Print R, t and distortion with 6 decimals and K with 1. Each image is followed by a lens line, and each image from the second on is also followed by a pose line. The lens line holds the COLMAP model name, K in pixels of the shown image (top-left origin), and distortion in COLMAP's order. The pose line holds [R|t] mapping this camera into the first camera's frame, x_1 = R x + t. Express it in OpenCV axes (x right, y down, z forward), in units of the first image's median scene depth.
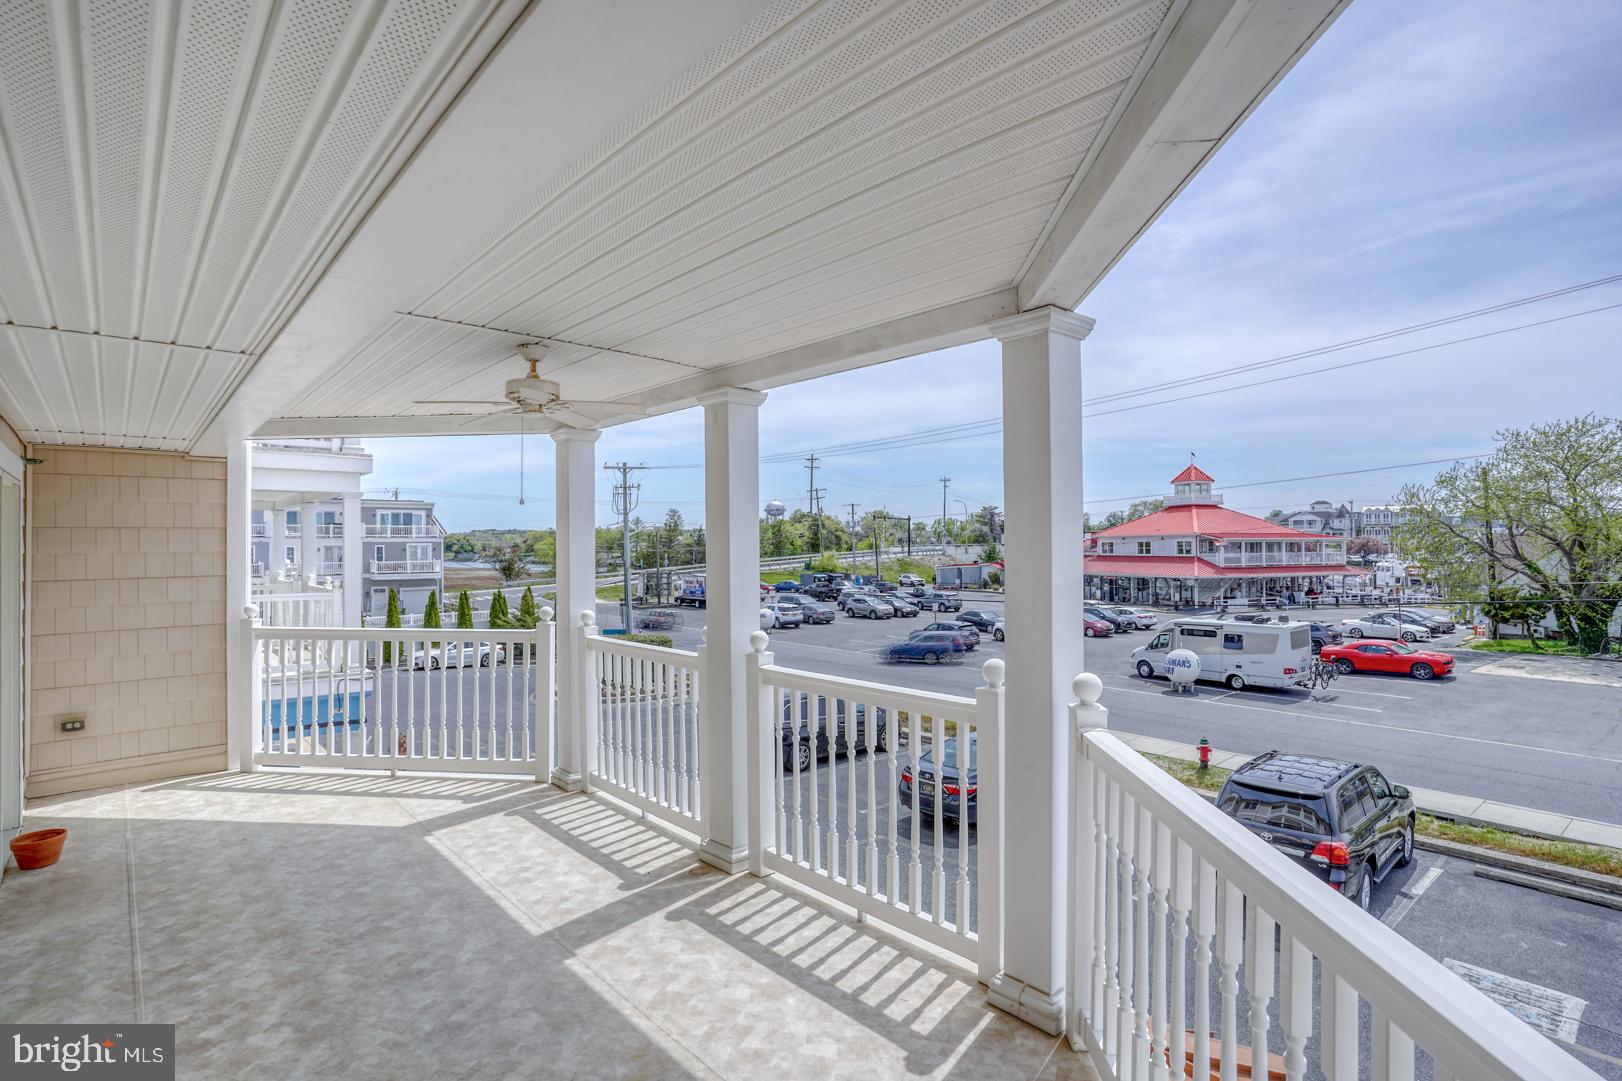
lens RADIAL K [[799.0, 0, 809.8], [0, 799.0, 538.6], [0, 0, 1]] dist [-0.065950, 0.031844]
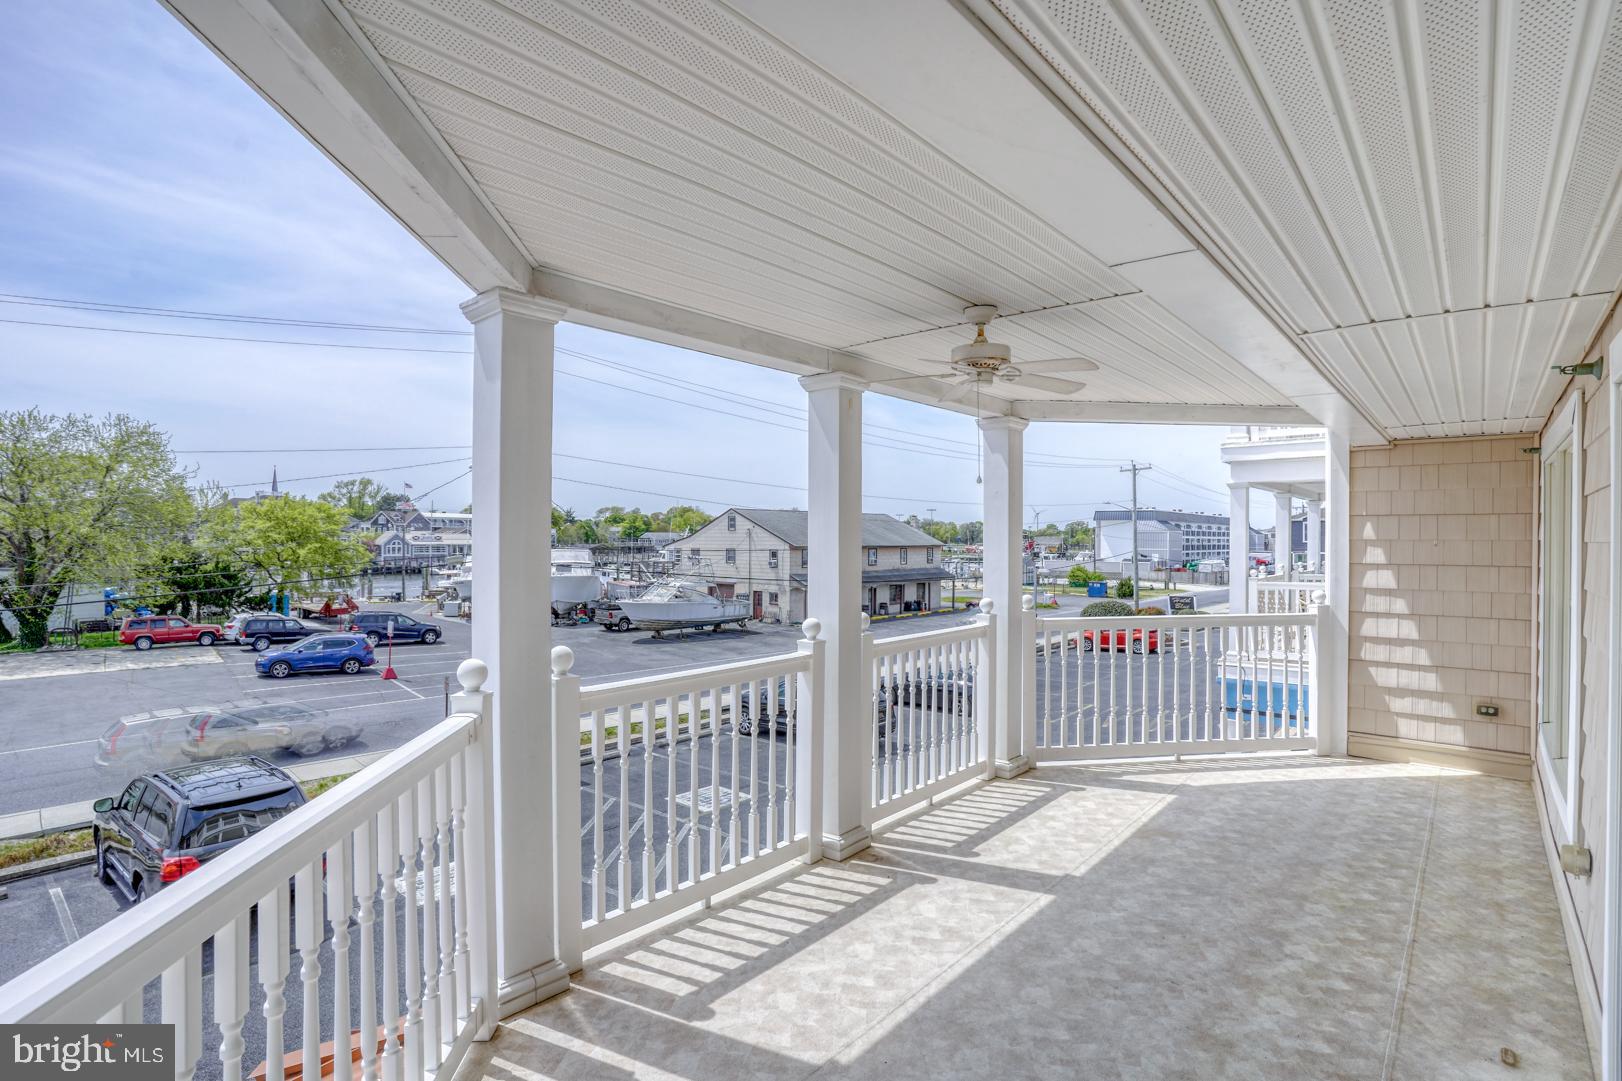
lens RADIAL K [[799.0, 0, 809.8], [0, 799.0, 538.6], [0, 0, 1]] dist [-0.065950, 0.031844]
pose [[-0.124656, 0.008355, 0.992165, -1.111588], [-0.014044, 0.999850, -0.010184, 0.026683], [-0.992101, -0.015203, -0.124520, 1.186909]]
